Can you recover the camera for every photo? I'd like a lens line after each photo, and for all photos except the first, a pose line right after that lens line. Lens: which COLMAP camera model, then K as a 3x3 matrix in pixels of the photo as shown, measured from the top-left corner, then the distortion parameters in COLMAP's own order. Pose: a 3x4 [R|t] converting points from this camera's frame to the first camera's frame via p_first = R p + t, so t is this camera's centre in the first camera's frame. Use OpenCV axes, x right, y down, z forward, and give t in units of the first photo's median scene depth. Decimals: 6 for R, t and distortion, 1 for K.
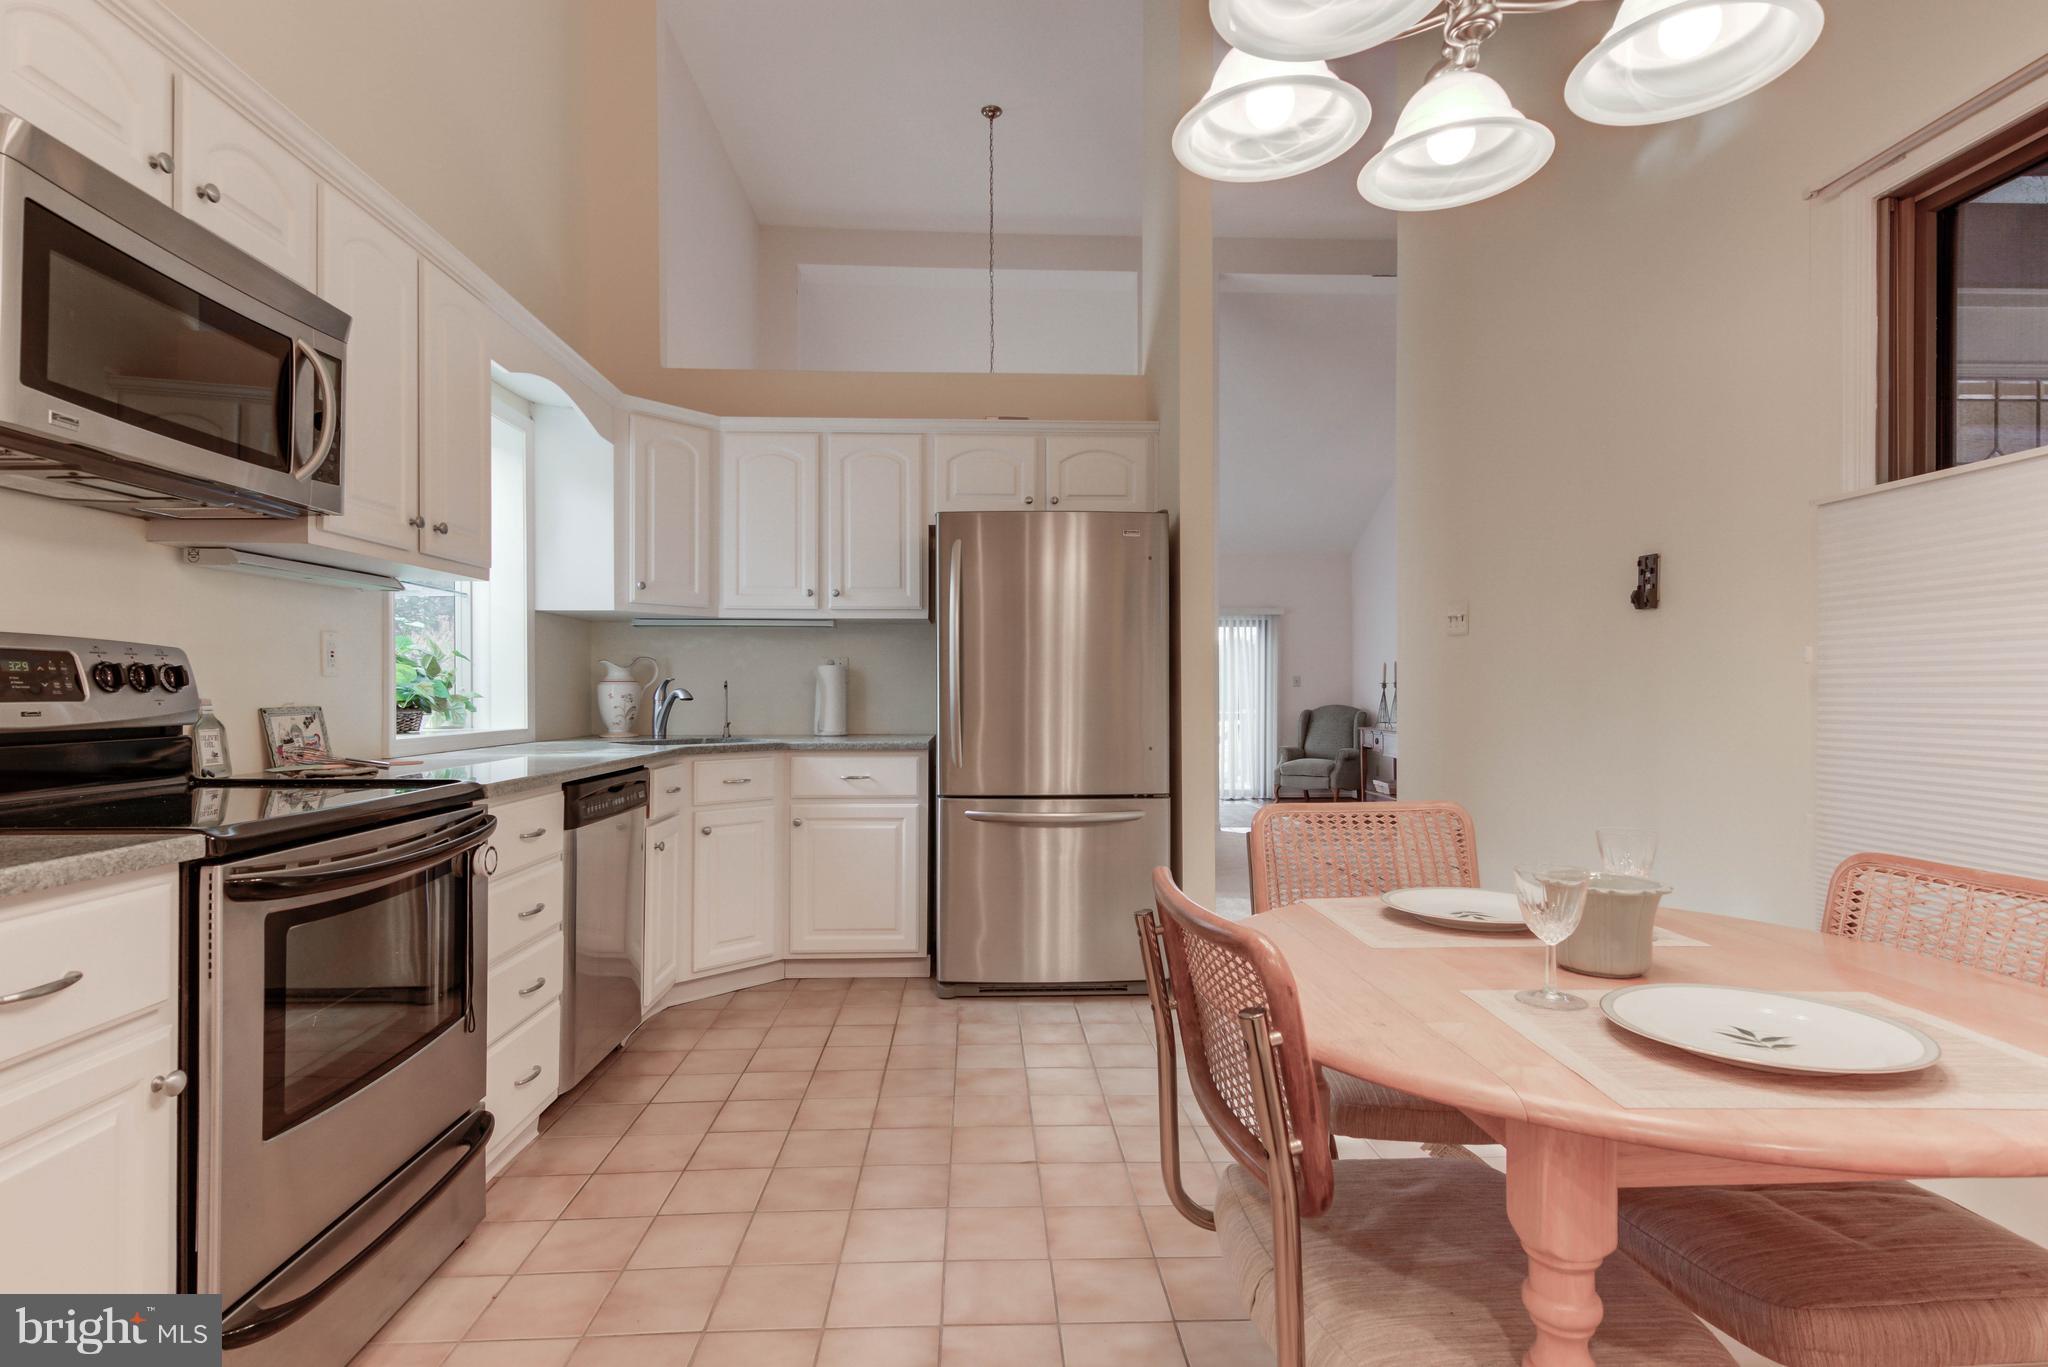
lens RADIAL K [[1038.0, 0, 1021.3], [0, 1038.0, 693.1], [0, 0, 1]] dist [0.024371, -0.011708]
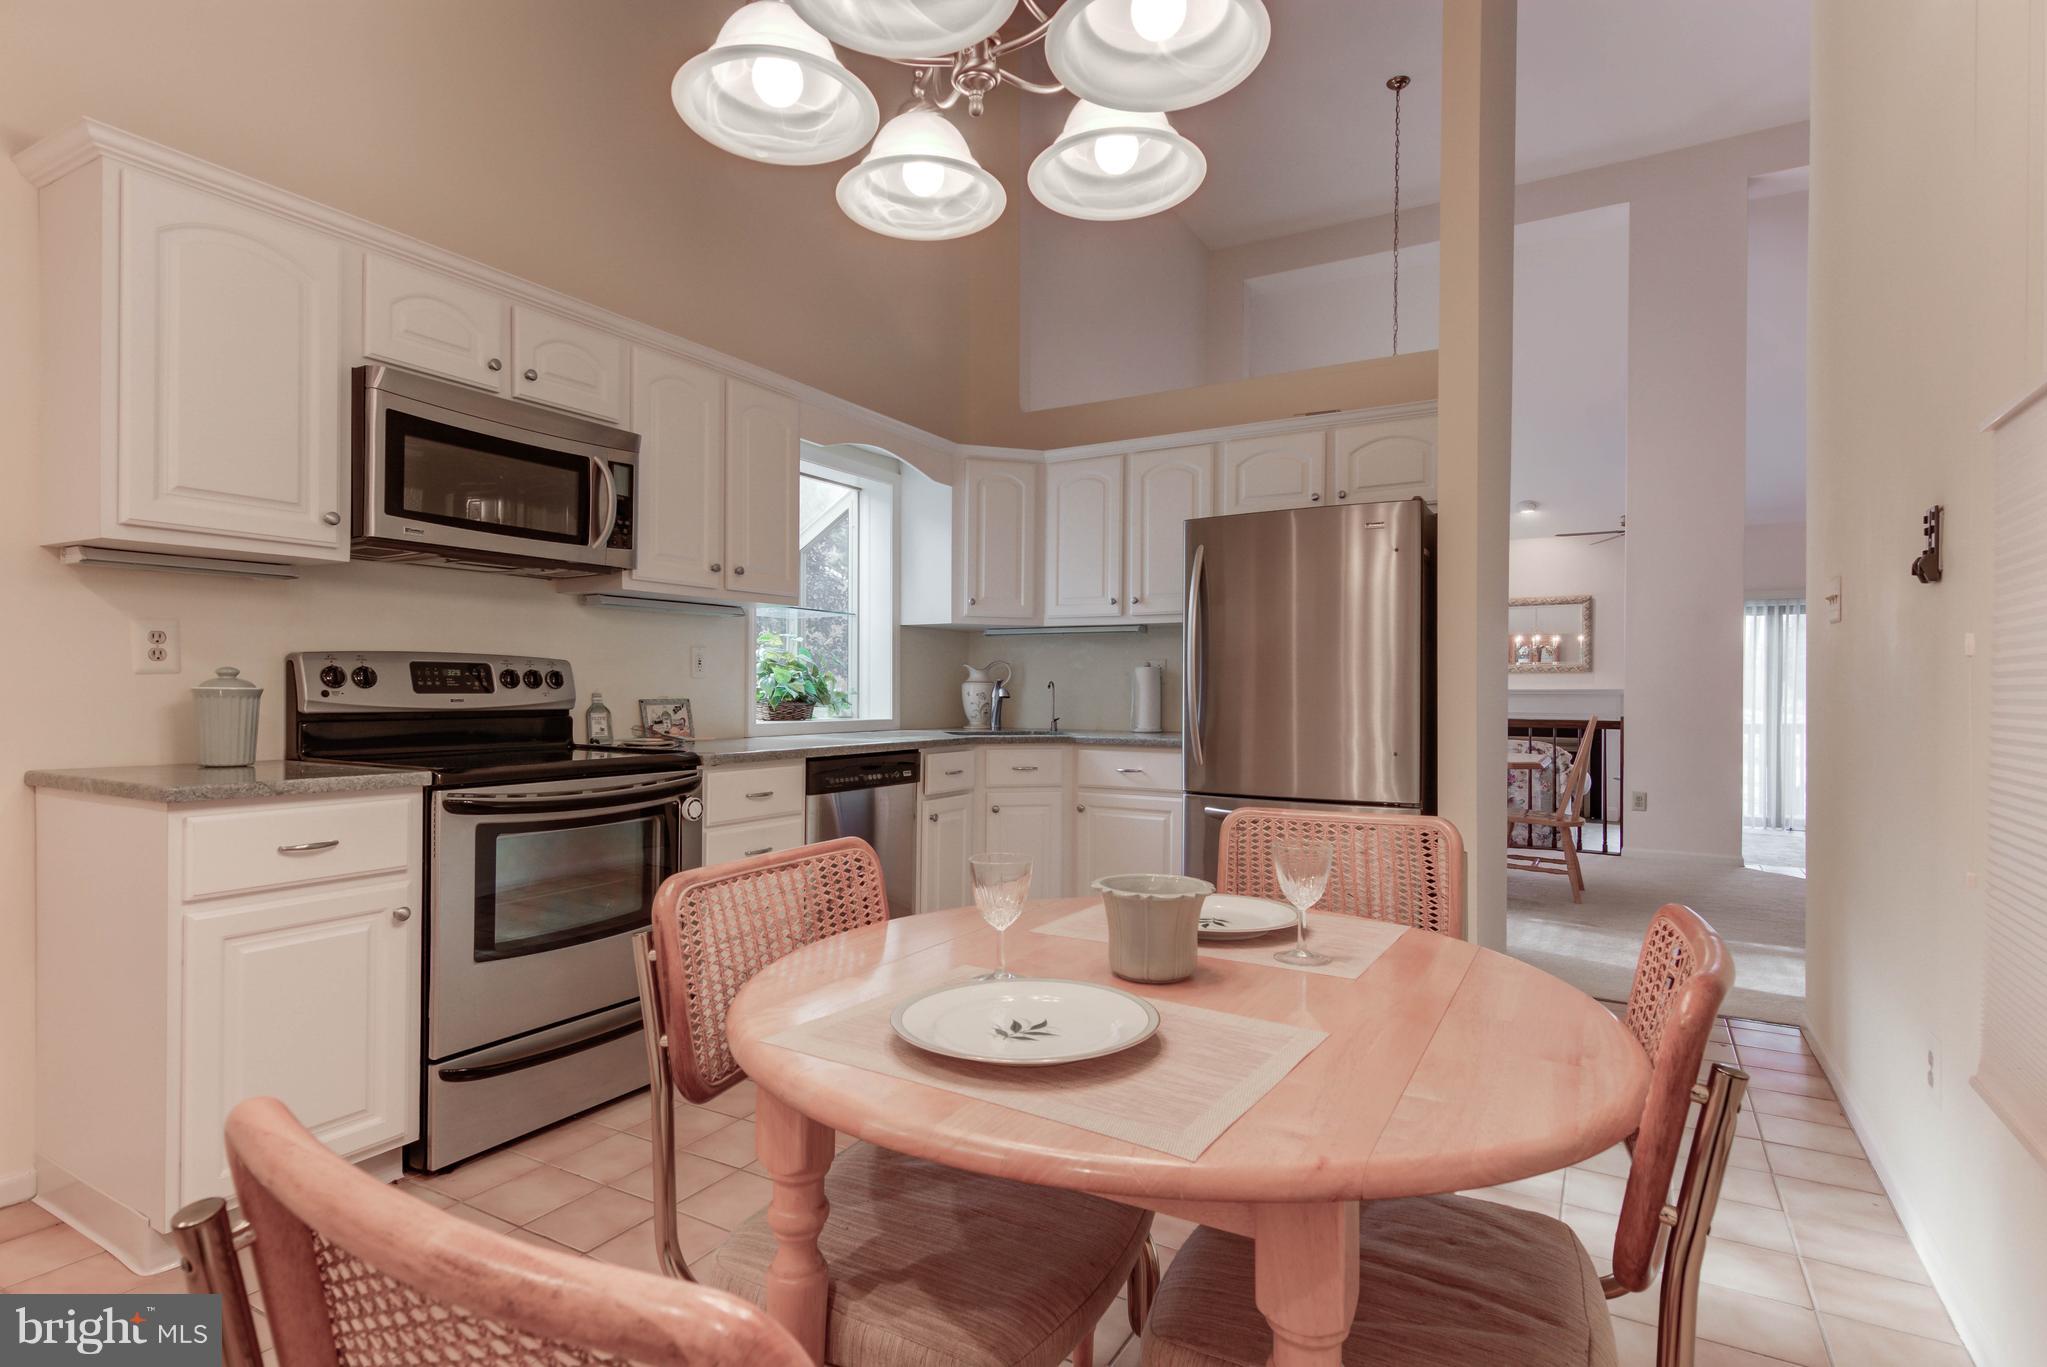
lens RADIAL K [[1026.8, 0, 1020.8], [0, 1026.8, 690.9], [0, 0, 1]] dist [0.023727, -0.010300]
pose [[0.840838, 0.005343, -0.541260, 0.479315], [-0.006886, 0.999976, -0.000825, -0.000385], [0.541242, 0.004421, 0.840855, 0.058338]]
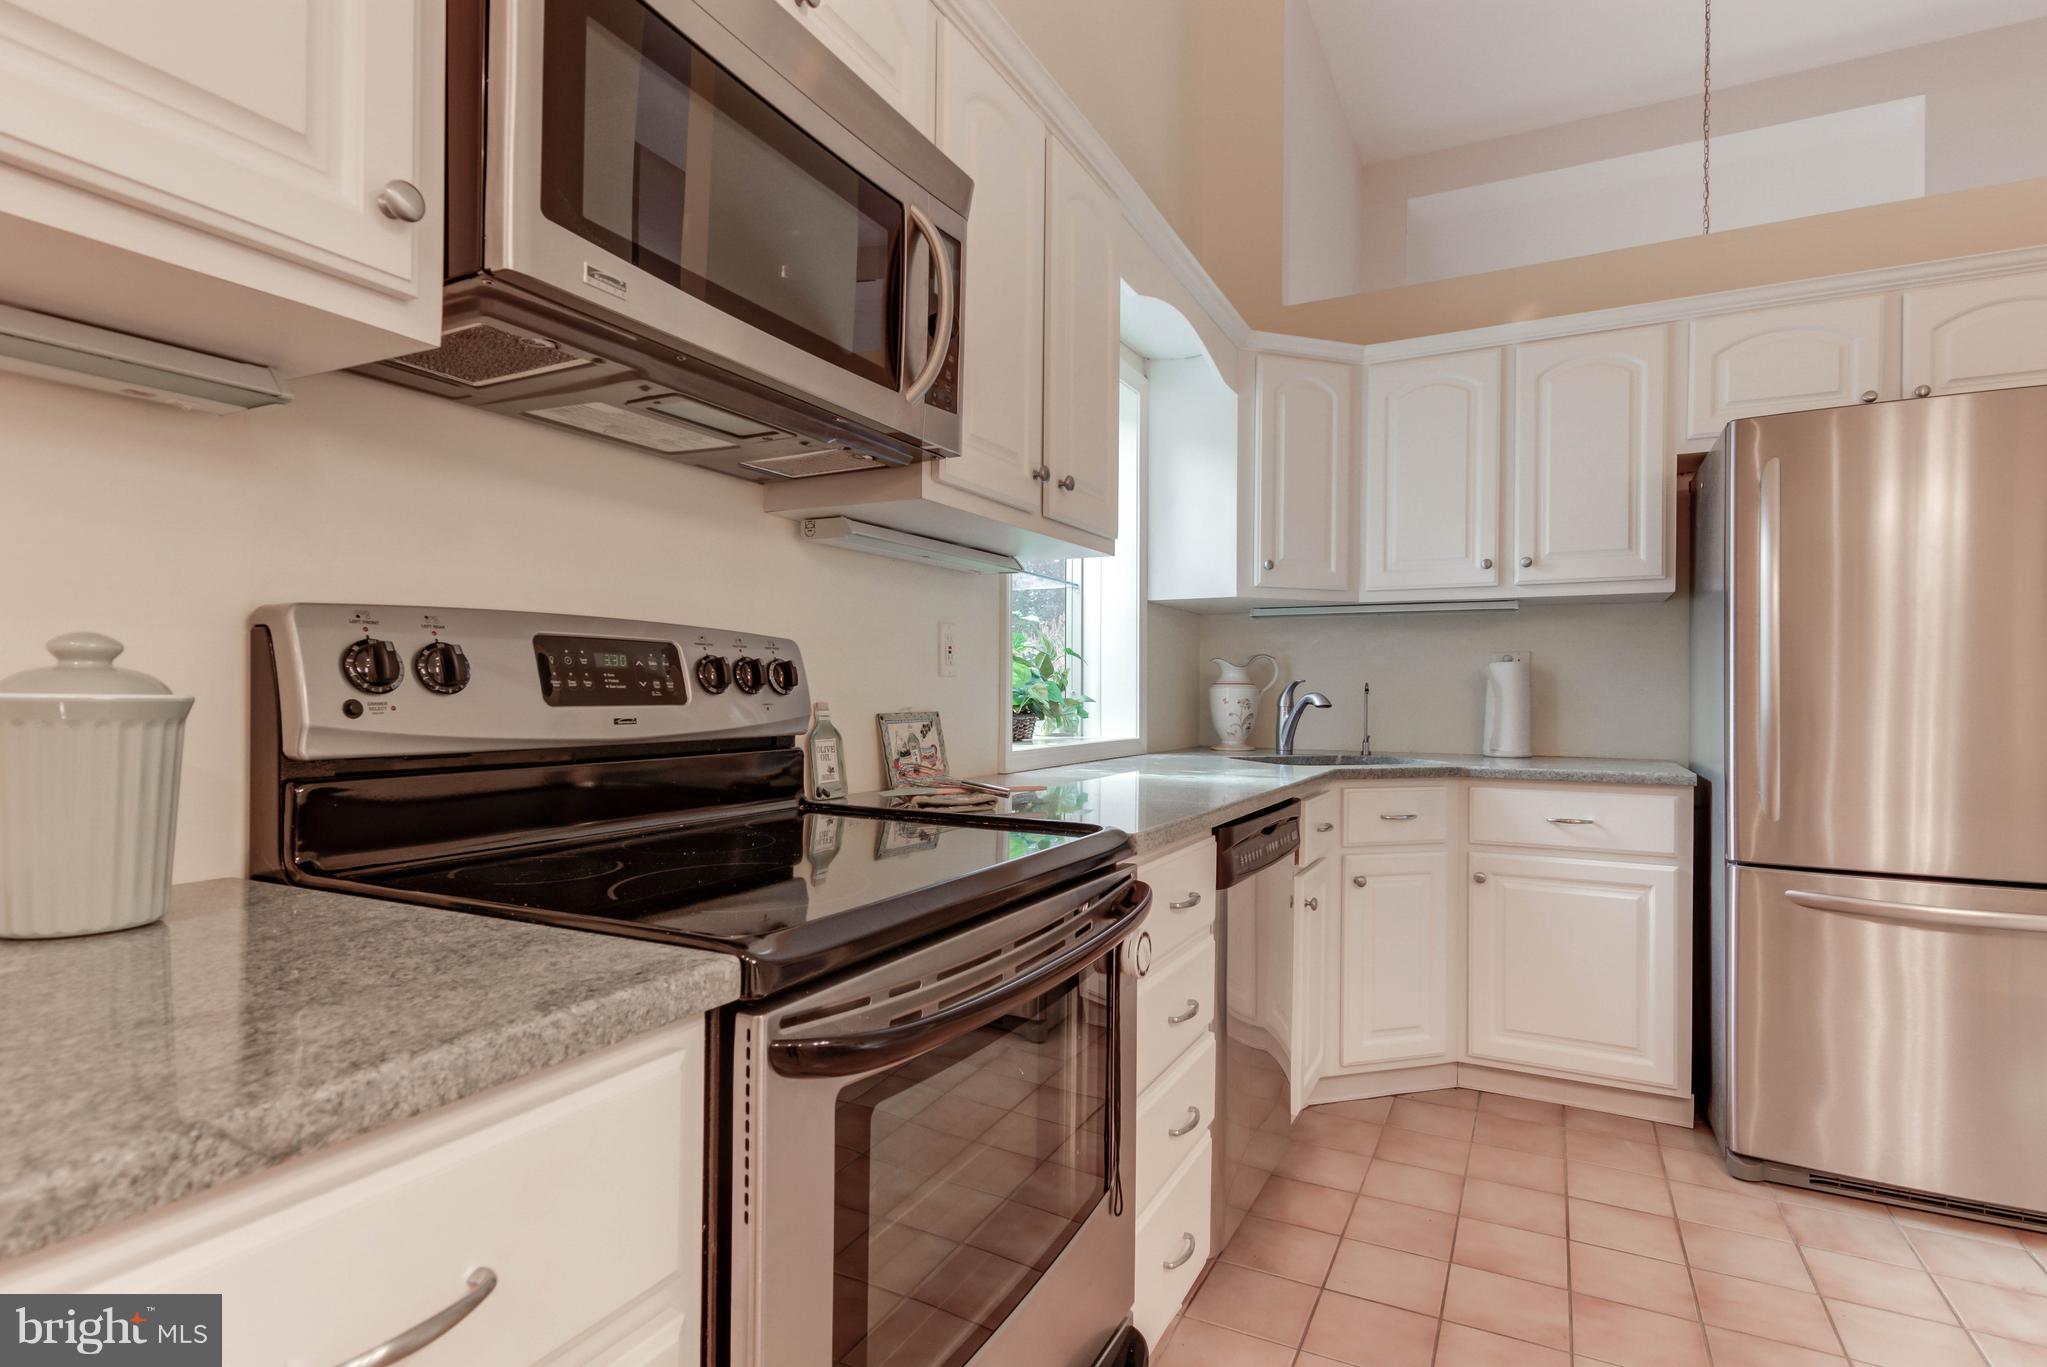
lens RADIAL K [[1026.8, 0, 1020.8], [0, 1026.8, 690.9], [0, 0, 1]] dist [0.023727, -0.010300]
pose [[0.868052, 0.003857, -0.496458, -0.201704], [-0.006969, 0.999966, -0.004416, -0.000909], [0.496424, 0.007293, 0.868050, 0.316319]]
